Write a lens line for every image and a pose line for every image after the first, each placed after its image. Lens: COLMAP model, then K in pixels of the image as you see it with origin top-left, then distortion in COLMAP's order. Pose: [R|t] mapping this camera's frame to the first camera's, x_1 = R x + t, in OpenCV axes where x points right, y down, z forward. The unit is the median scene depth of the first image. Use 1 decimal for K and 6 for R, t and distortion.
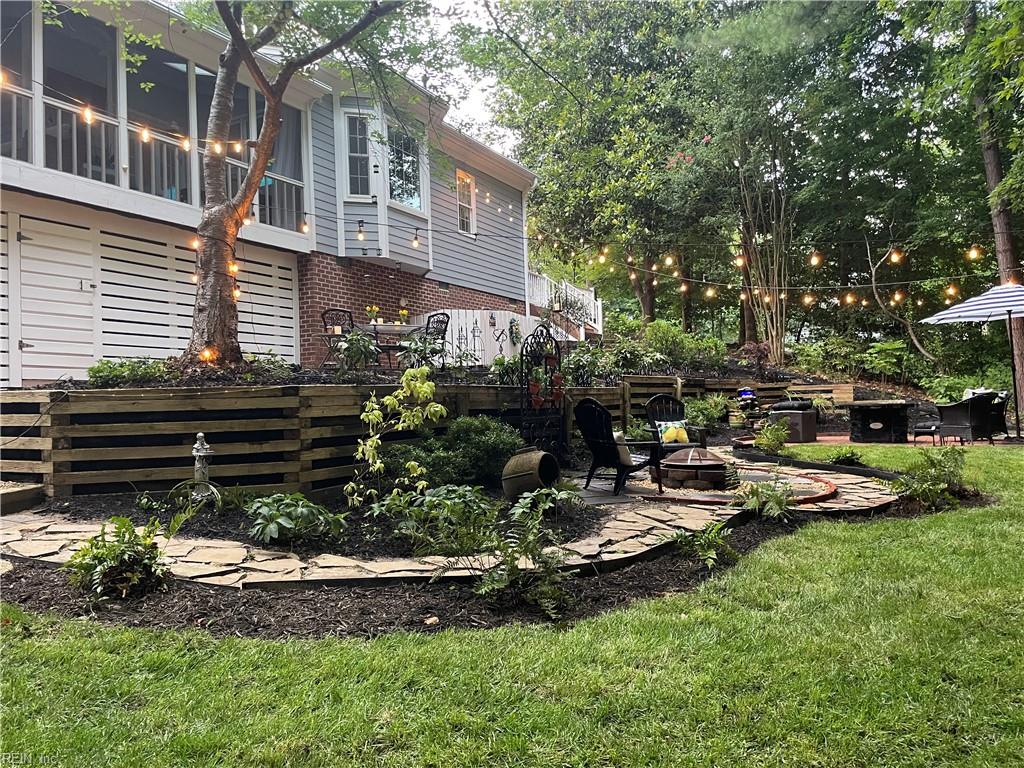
lens RADIAL K [[781.8, 0, 511.4], [0, 781.8, 389.9], [0, 0, 1]] dist [0.090654, -0.121069]
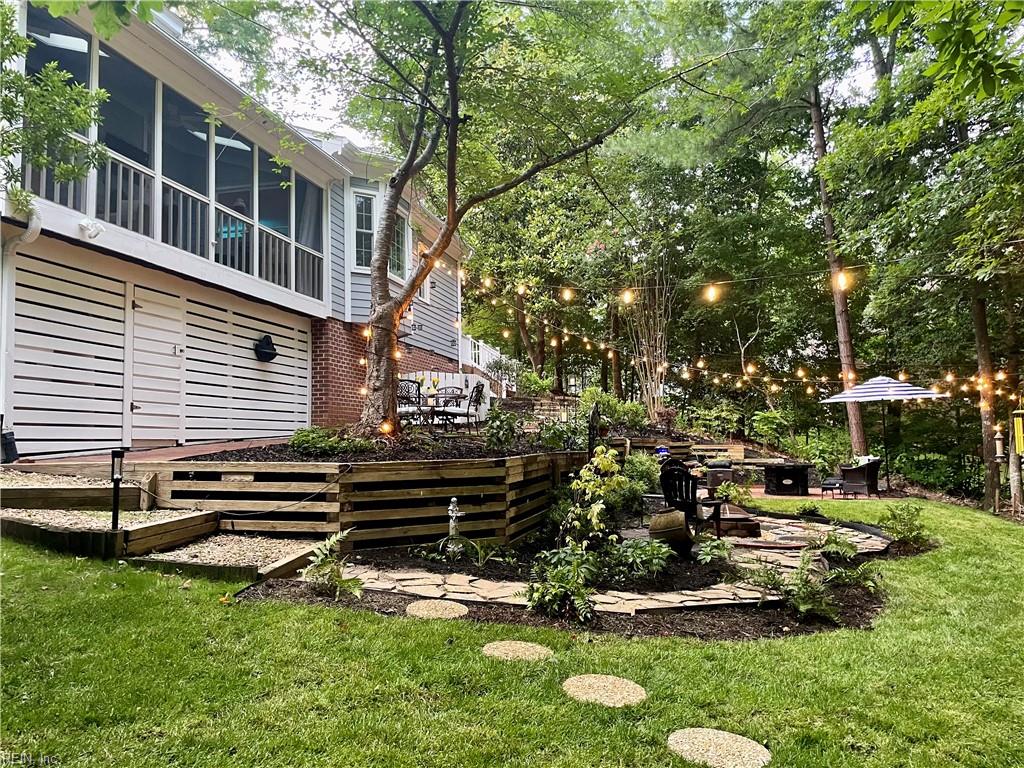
lens RADIAL K [[781.8, 0, 524.5], [0, 781.8, 387.0], [0, 0, 1]] dist [0.090654, -0.121069]
pose [[0.963440, 0.036340, 0.265448, -0.388399], [-0.021592, 0.998067, -0.058268, -0.032174], [-0.267053, 0.050406, 0.962363, -0.152736]]
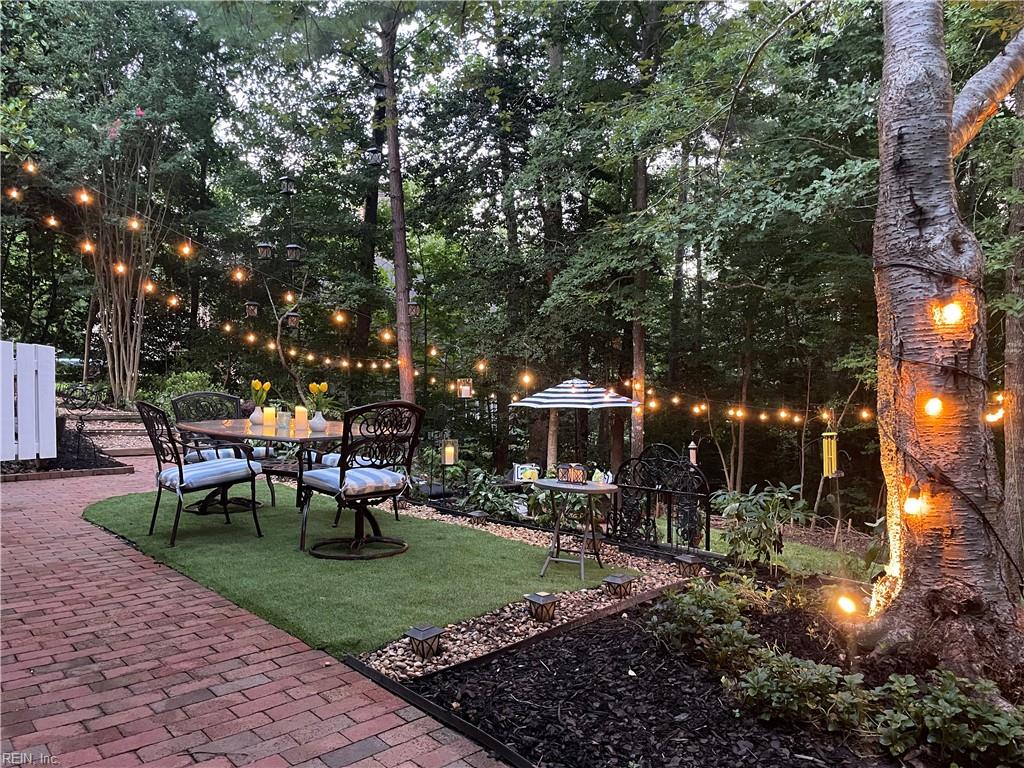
lens RADIAL K [[781.8, 0, 513.2], [0, 781.8, 382.4], [0, 0, 1]] dist [0.090654, -0.121069]
pose [[0.350621, 0.034123, 0.935895, -0.668296], [-0.021228, 0.999369, -0.028484, -0.116875], [-0.936277, -0.009880, 0.351125, 0.854305]]
